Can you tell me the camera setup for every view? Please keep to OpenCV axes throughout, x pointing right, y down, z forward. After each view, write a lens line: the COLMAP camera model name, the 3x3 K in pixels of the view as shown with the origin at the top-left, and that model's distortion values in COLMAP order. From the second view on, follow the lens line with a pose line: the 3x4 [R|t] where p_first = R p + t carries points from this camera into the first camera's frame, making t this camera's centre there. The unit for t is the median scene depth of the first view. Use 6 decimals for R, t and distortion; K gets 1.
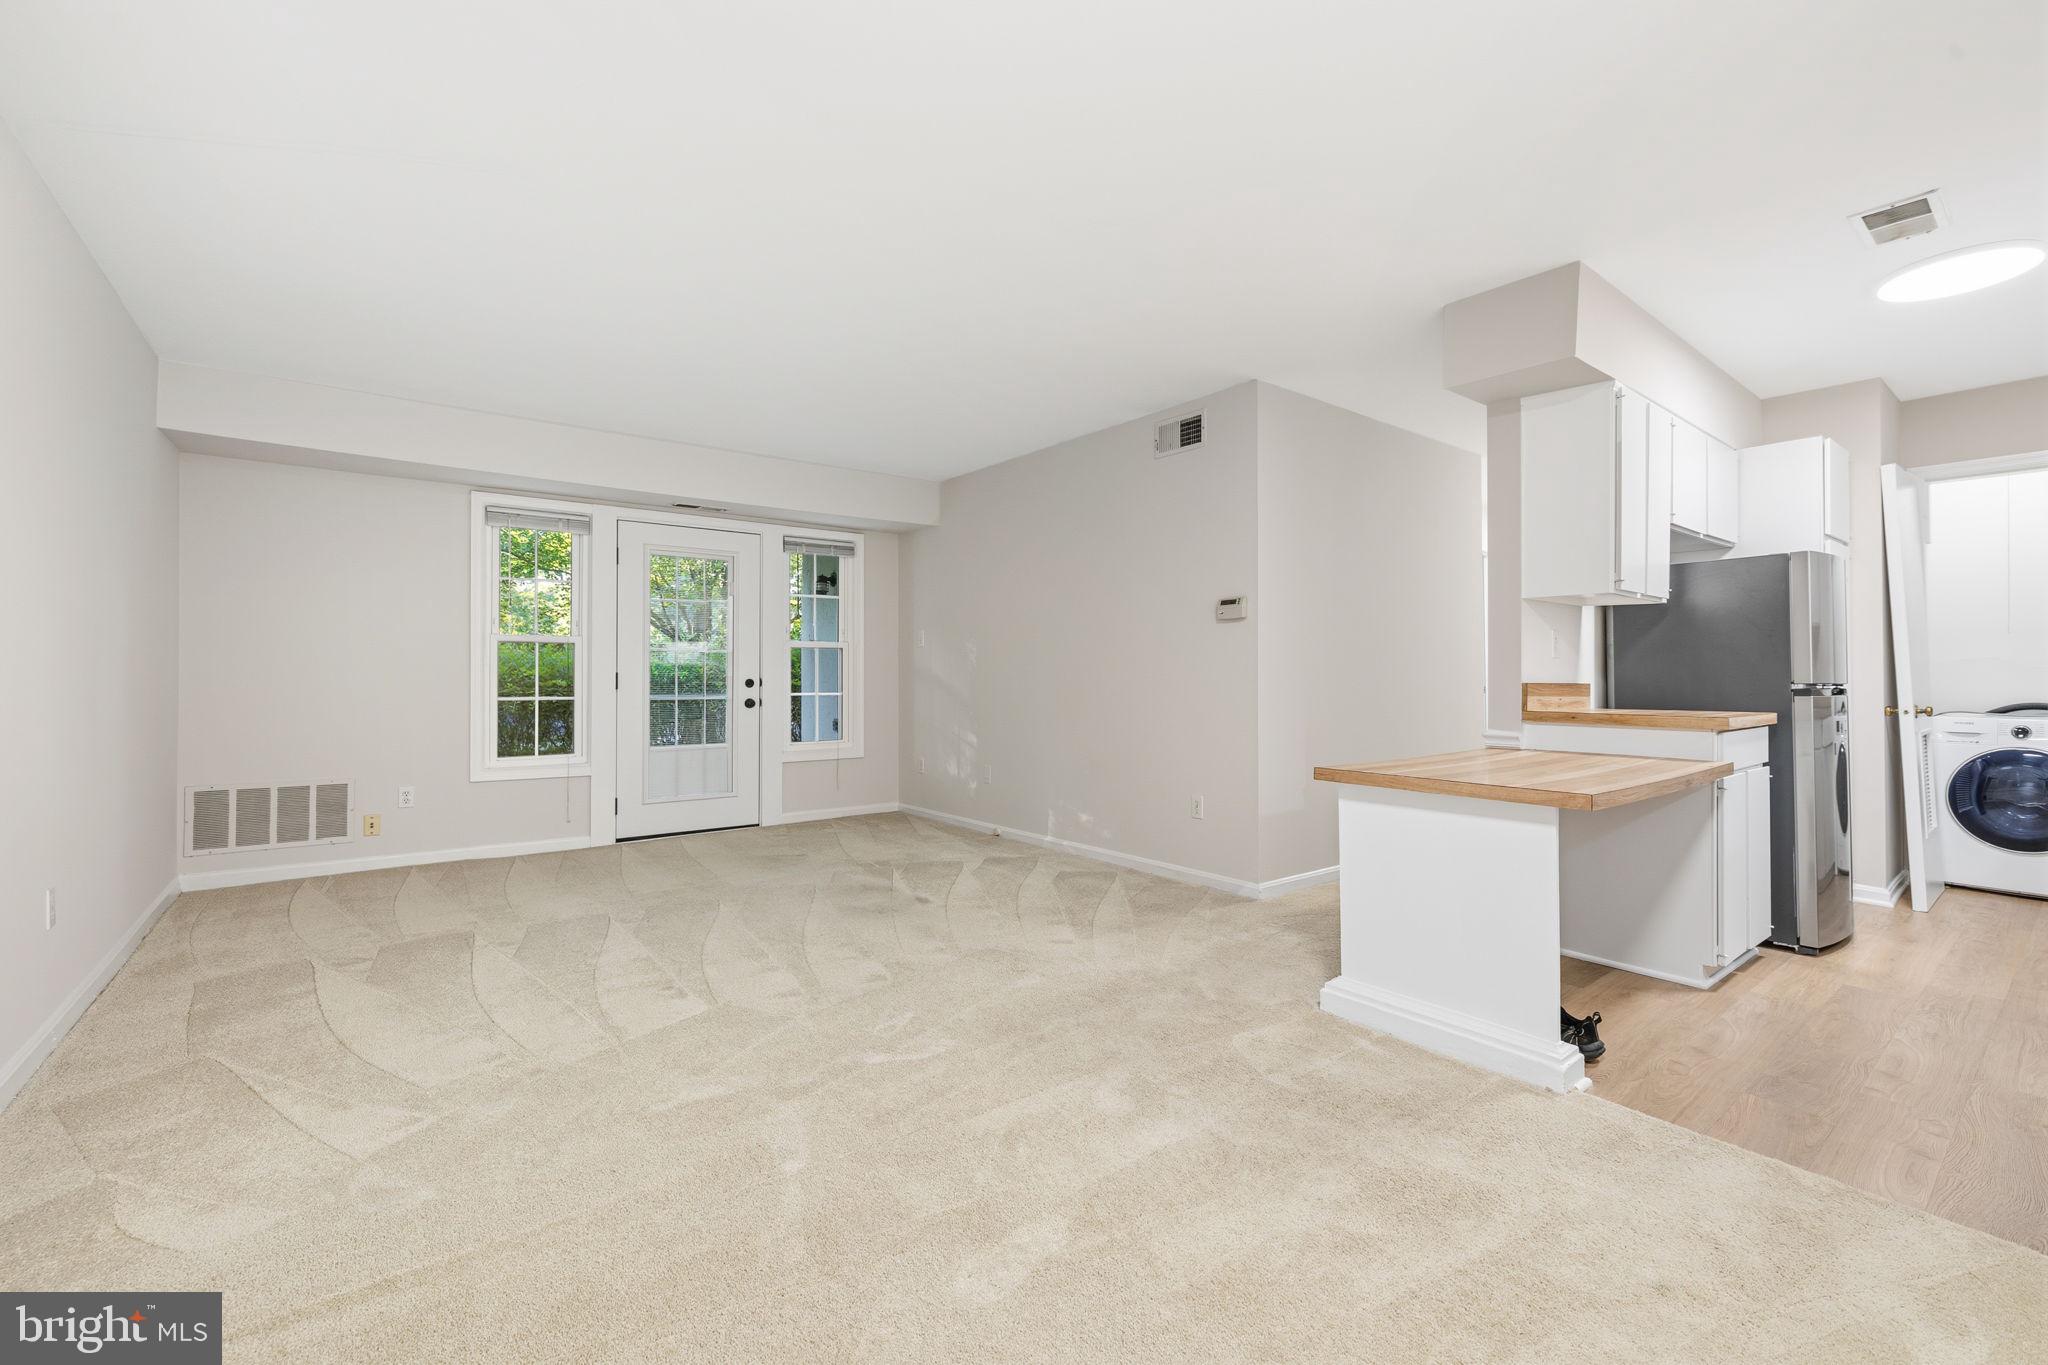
lens RADIAL K [[864.1, 0, 1024.0], [0, 864.1, 682.5], [0, 0, 1]] dist [-0.000947, -0.000306]
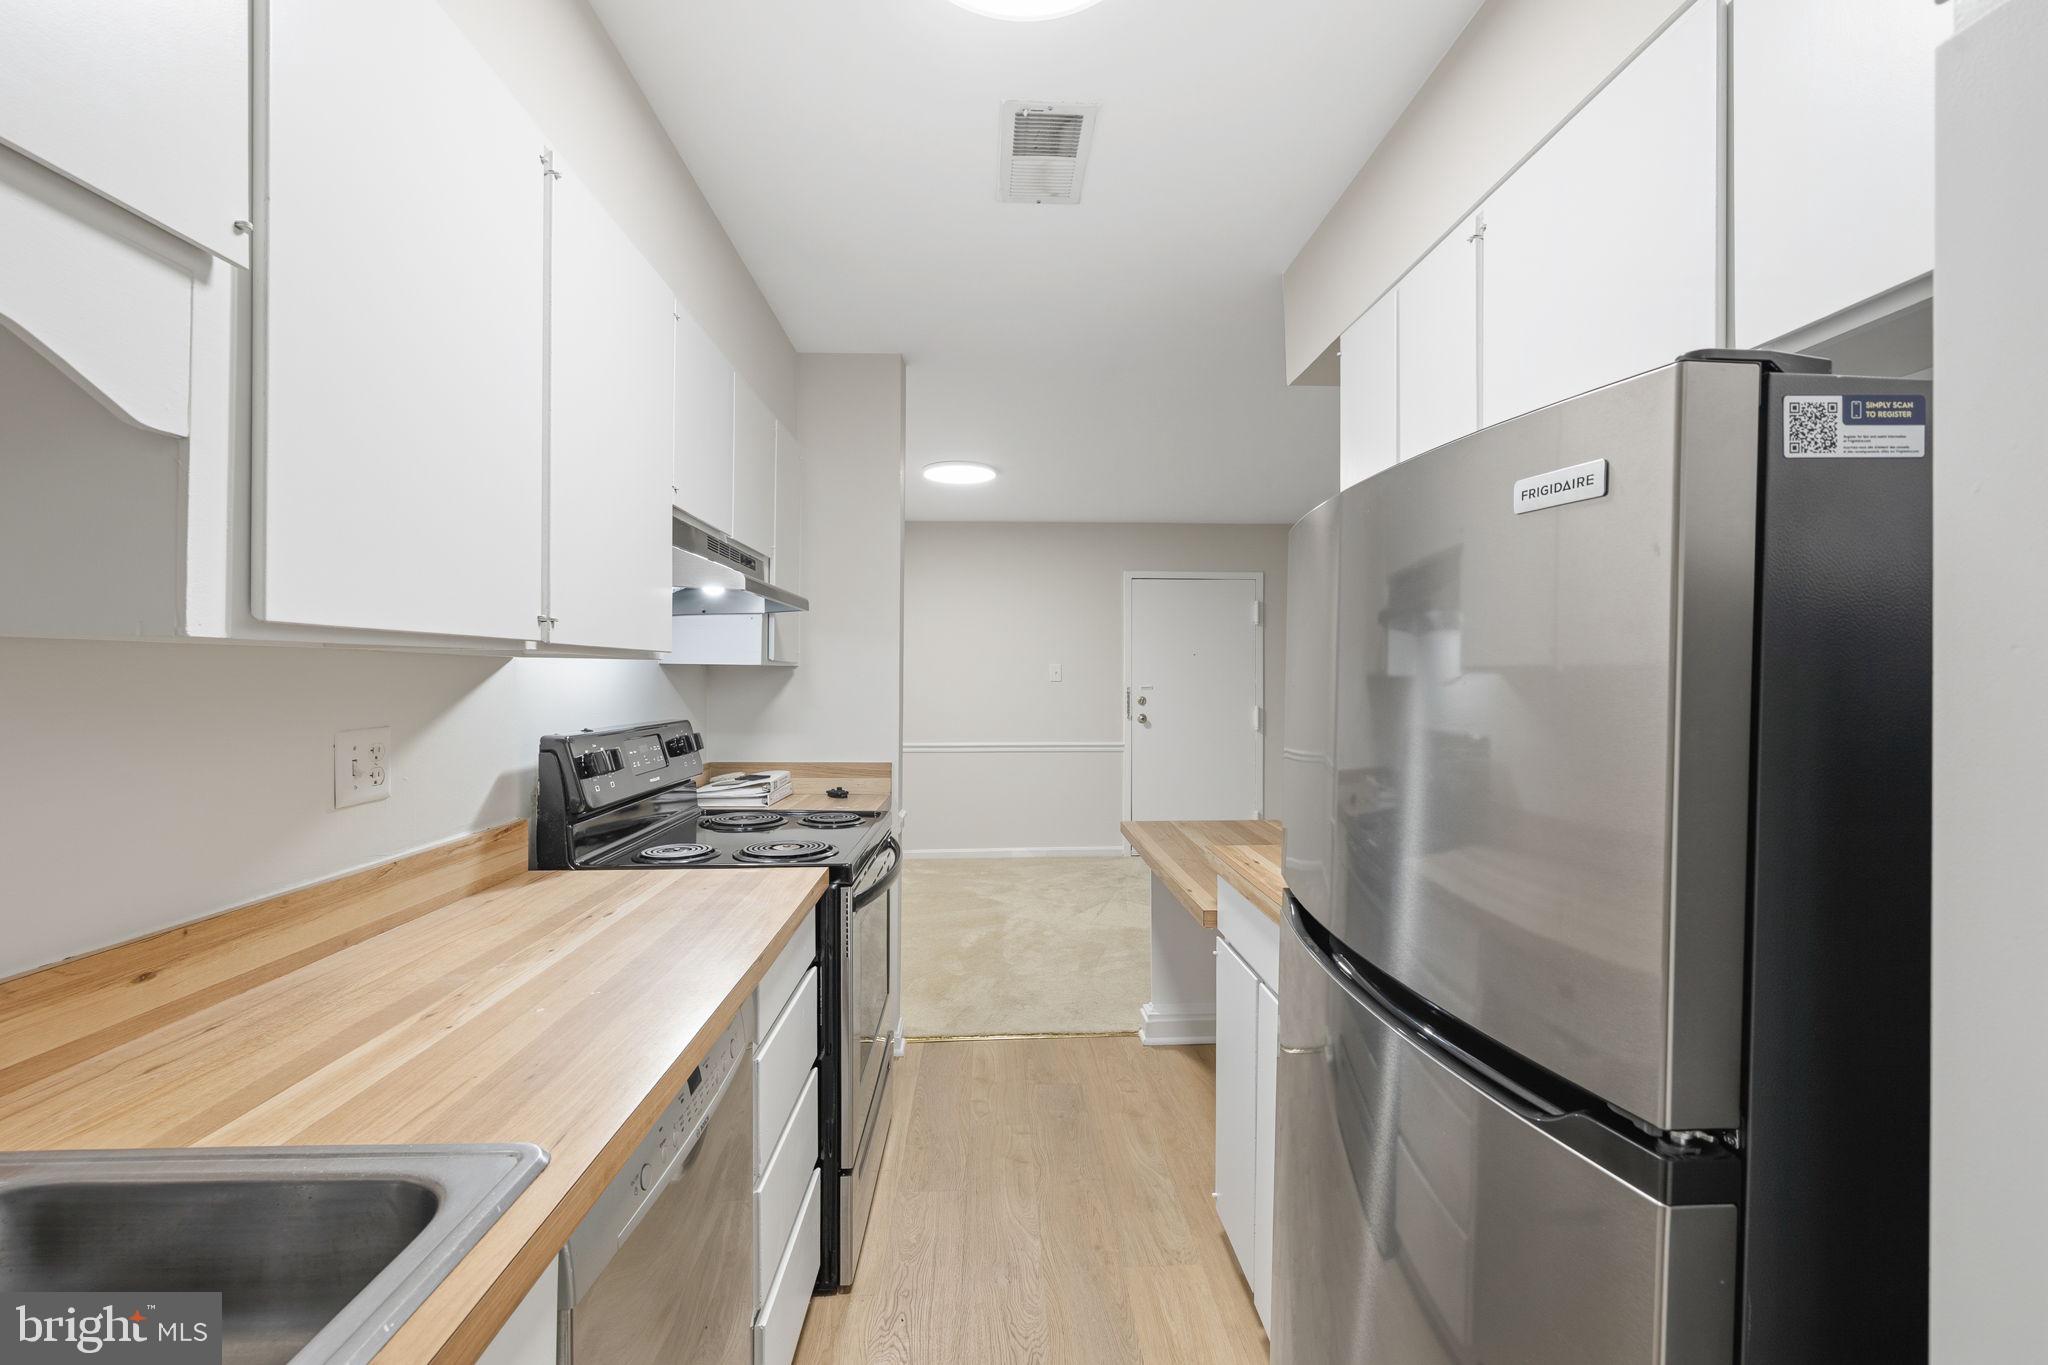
lens RADIAL K [[864.1, 0, 1024.0], [0, 864.1, 682.5], [0, 0, 1]] dist [-0.000947, -0.000306]
pose [[-0.586009, 0.004466, -0.810292, 1.807444], [-0.001257, 0.999979, 0.006421, -0.118471], [0.810303, 0.004781, -0.585991, 1.582827]]
